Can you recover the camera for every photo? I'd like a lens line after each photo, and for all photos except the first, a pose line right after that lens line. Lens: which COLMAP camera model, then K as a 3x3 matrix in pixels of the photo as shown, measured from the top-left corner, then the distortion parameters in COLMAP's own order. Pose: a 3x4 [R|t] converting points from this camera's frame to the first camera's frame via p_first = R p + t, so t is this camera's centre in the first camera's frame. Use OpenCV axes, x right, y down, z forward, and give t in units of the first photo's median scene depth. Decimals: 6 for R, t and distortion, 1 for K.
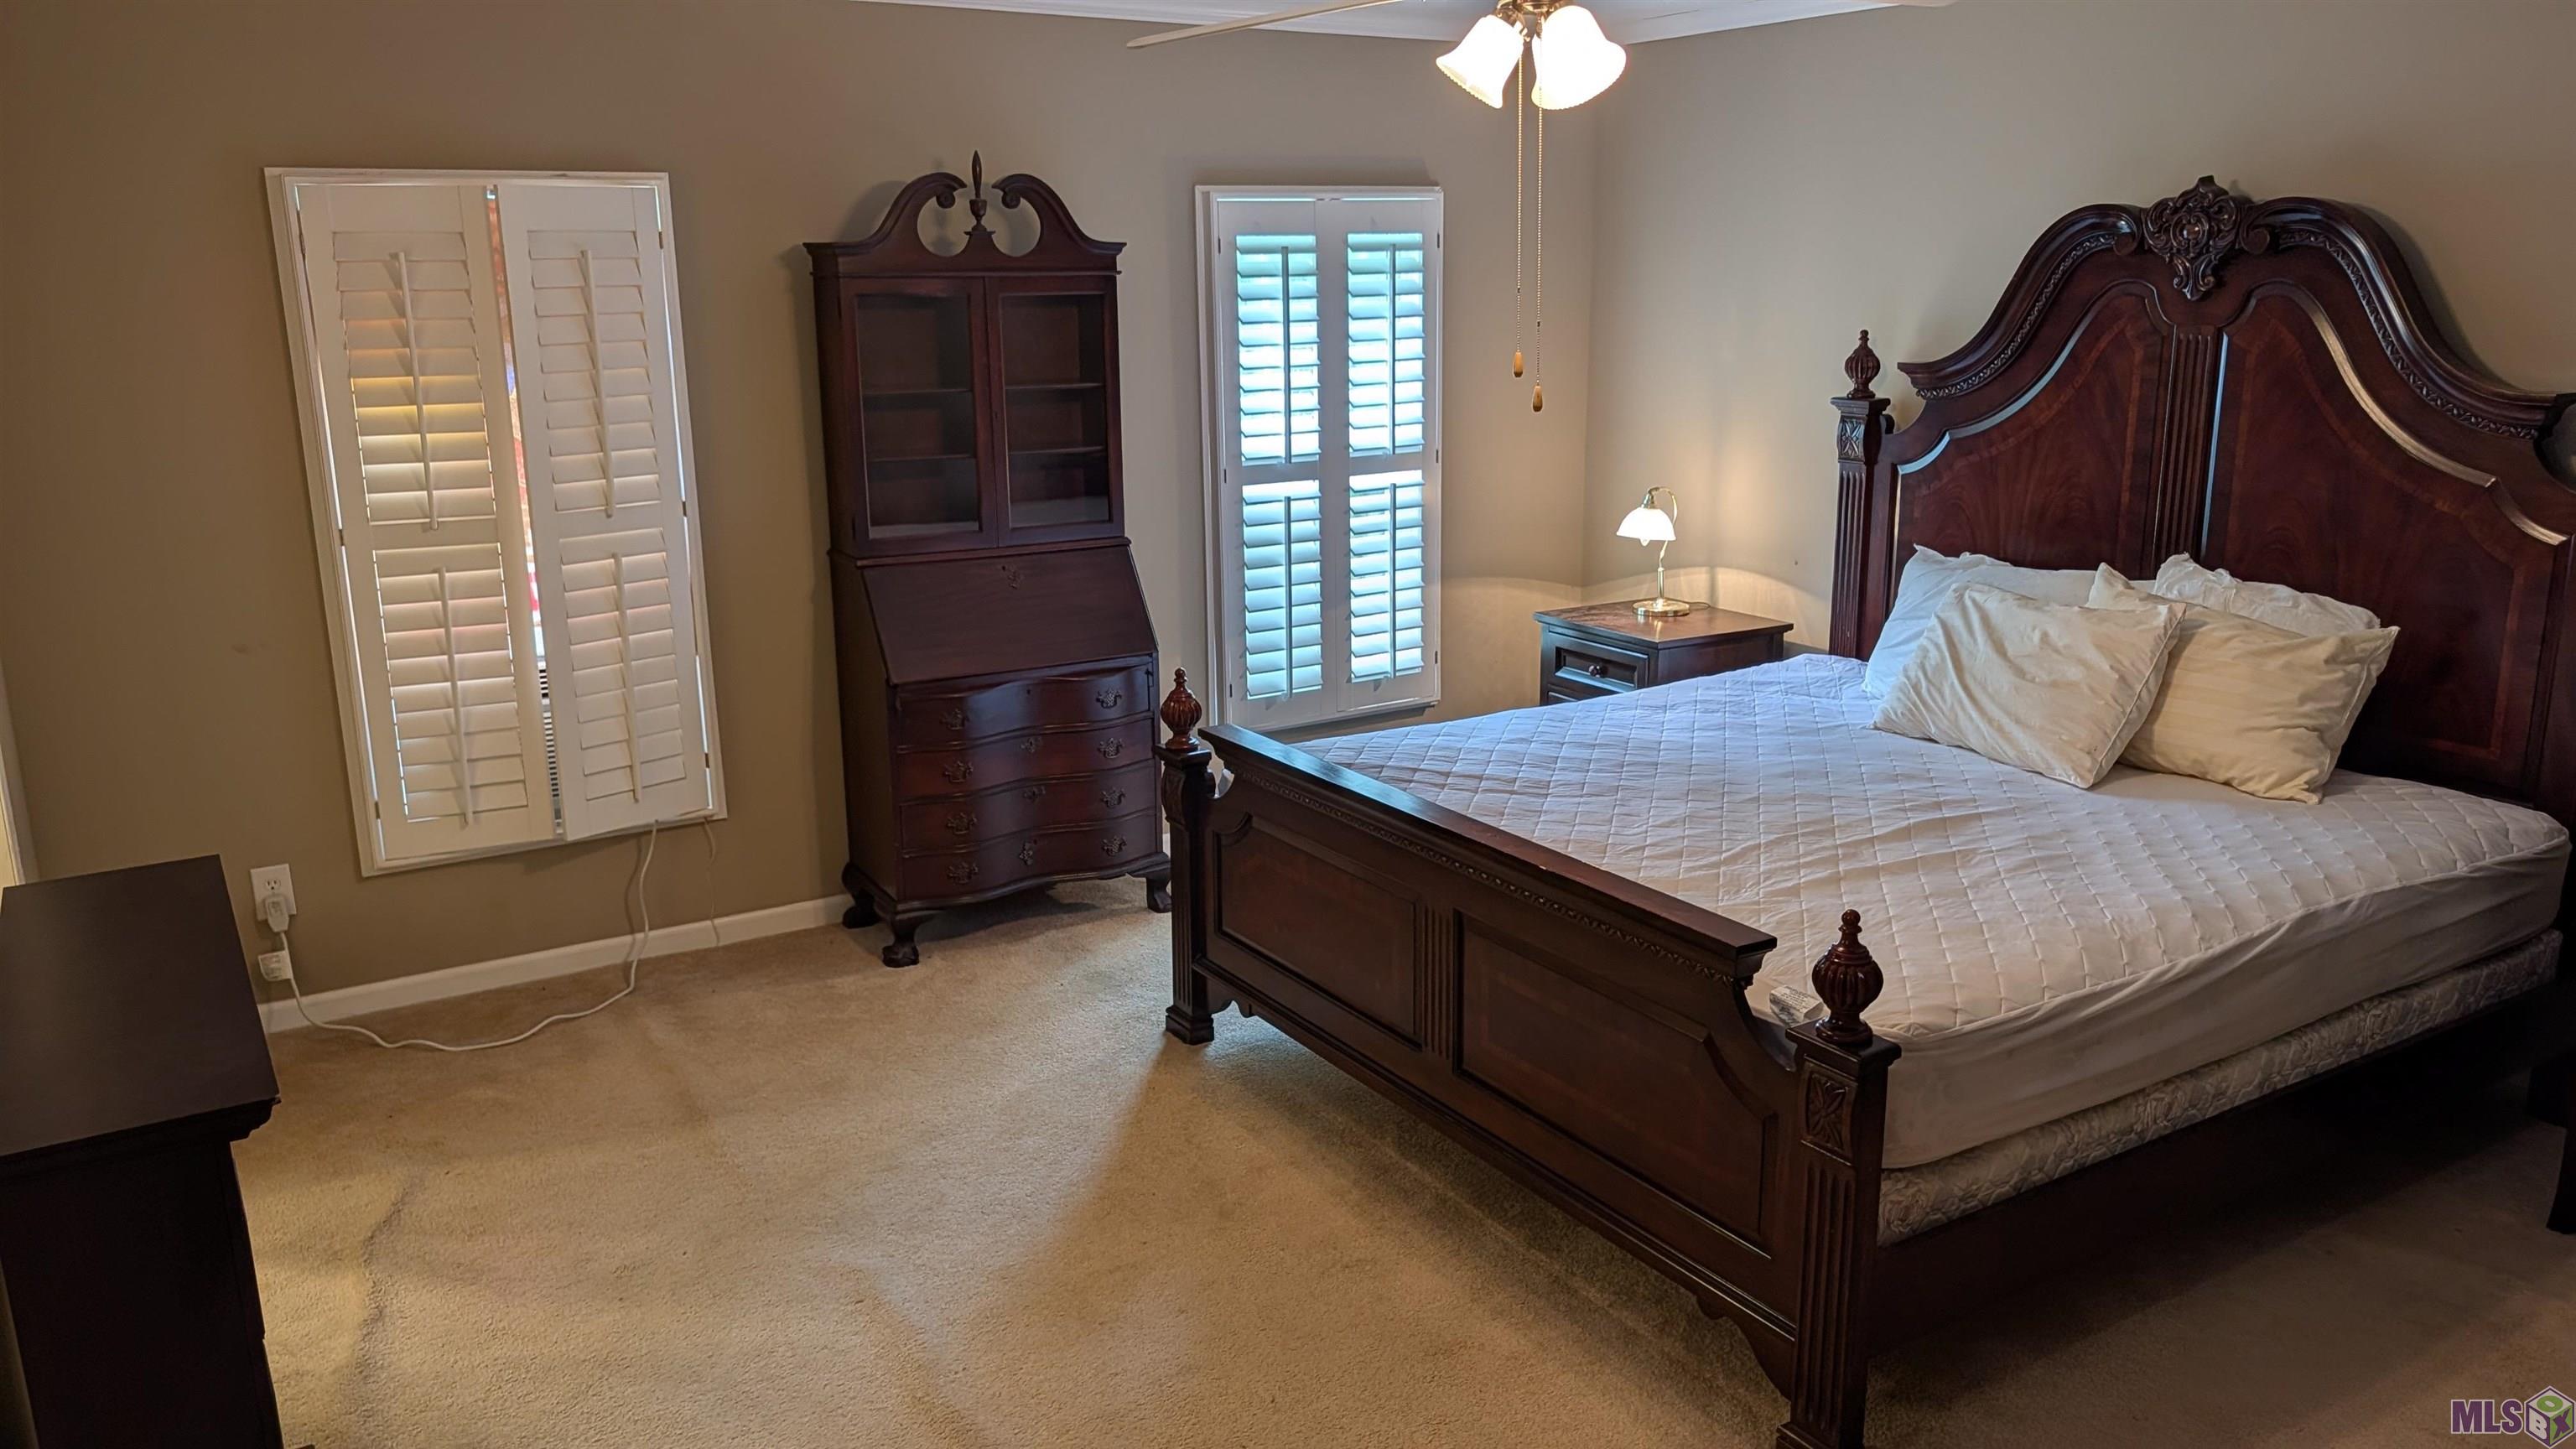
lens RADIAL K [[1875.3, 0, 1302.2], [0, 1875.3, 721.0], [0, 0, 1]] dist [0.039756, -0.039820]
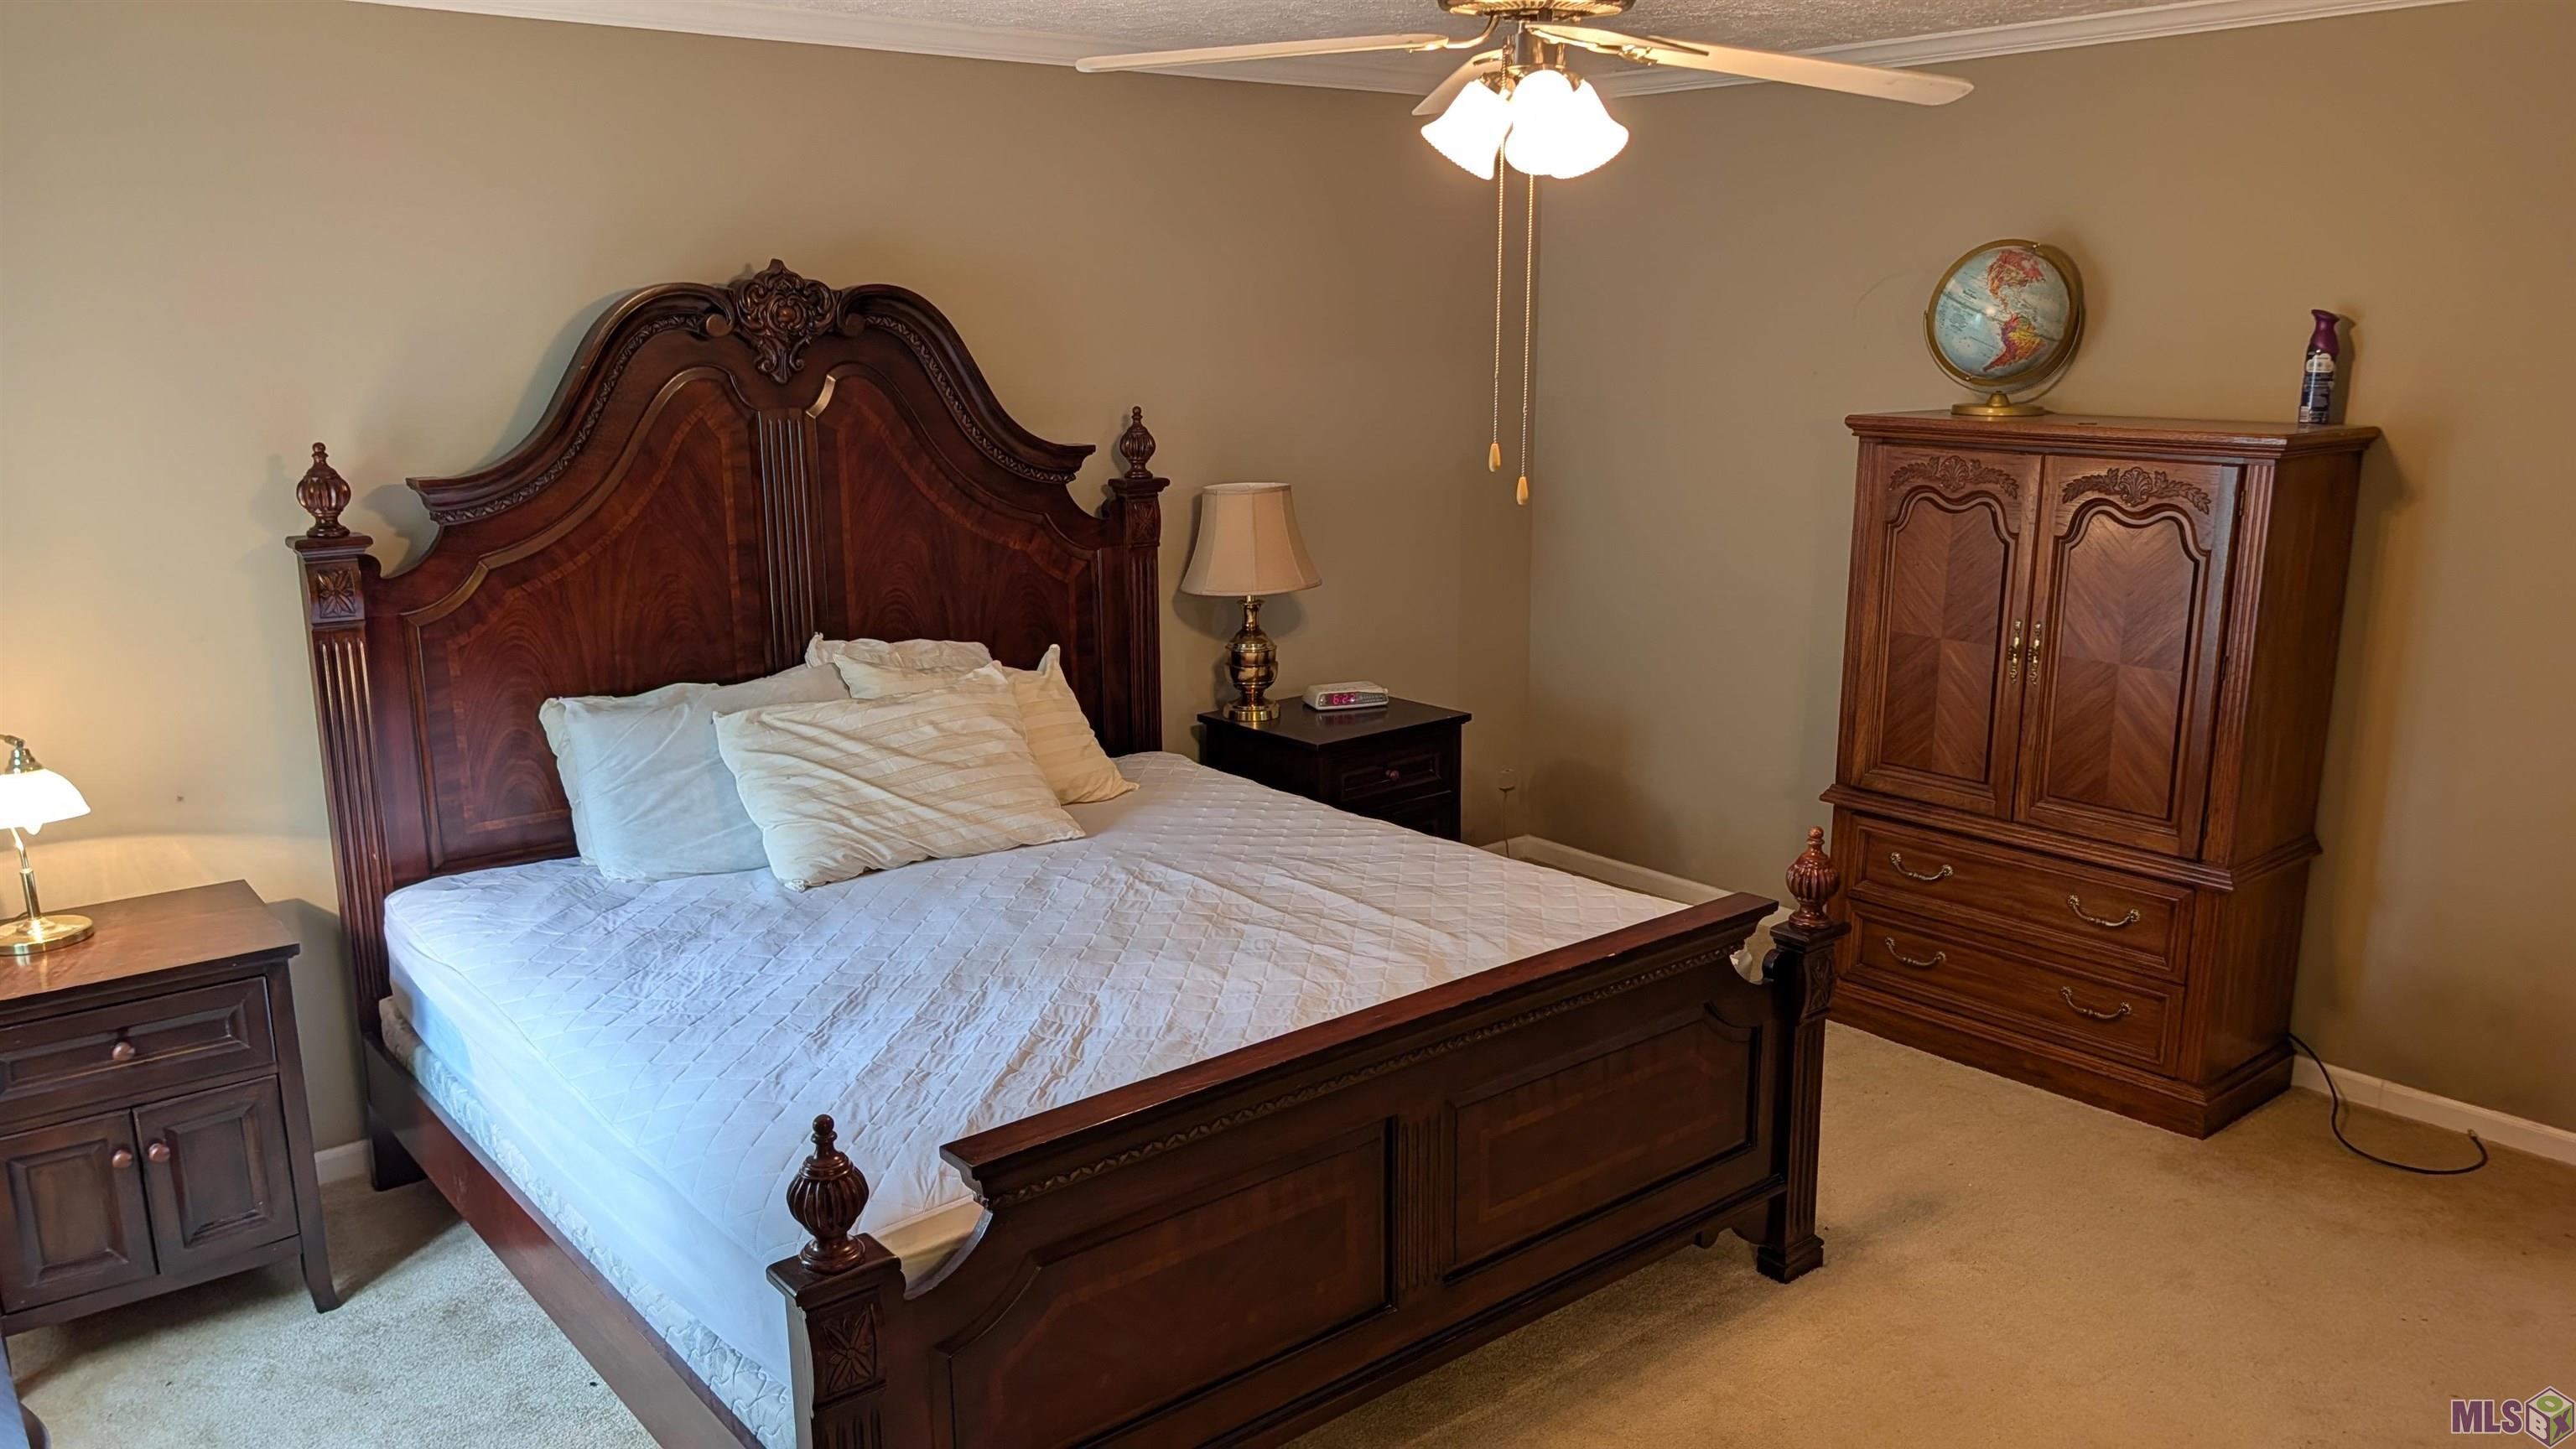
lens RADIAL K [[1875.3, 0, 1296.9], [0, 1875.3, 733.8], [0, 0, 1]] dist [0.039756, -0.039820]
pose [[-0.137579, -0.204335, 0.969185, -0.564642], [0.243761, 0.941410, 0.233082, -0.216748], [-0.960027, 0.268317, -0.079709, 0.879268]]
